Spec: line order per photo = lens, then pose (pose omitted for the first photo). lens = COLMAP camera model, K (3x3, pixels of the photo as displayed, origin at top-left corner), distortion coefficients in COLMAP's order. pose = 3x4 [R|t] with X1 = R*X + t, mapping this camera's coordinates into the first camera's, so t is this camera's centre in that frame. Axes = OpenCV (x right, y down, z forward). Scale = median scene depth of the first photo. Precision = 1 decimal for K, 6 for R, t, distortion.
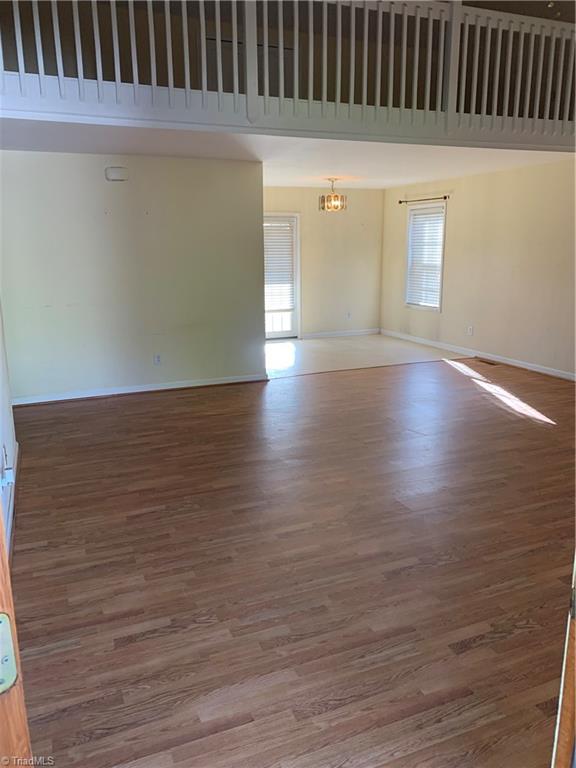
lens RADIAL K [[599.0, 0, 285.5], [0, 599.0, 382.6], [0, 0, 1]] dist [0.096523, 0.002447]
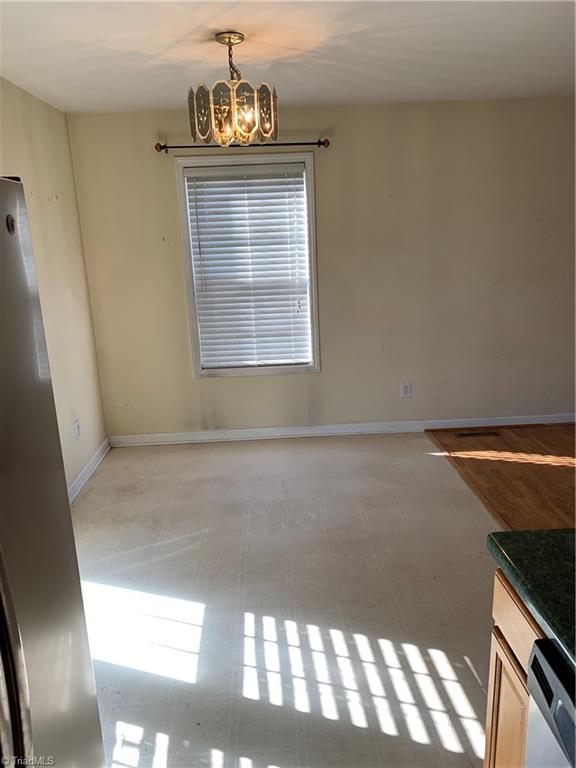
lens RADIAL K [[599.0, 0, 287.9], [0, 599.0, 388.7], [0, 0, 1]] dist [0.096523, 0.002447]
pose [[0.357477, -0.253016, 0.898996, -0.222117], [0.254338, 0.952594, 0.166966, -0.194032], [-0.898623, 0.168962, 0.404882, 0.814251]]
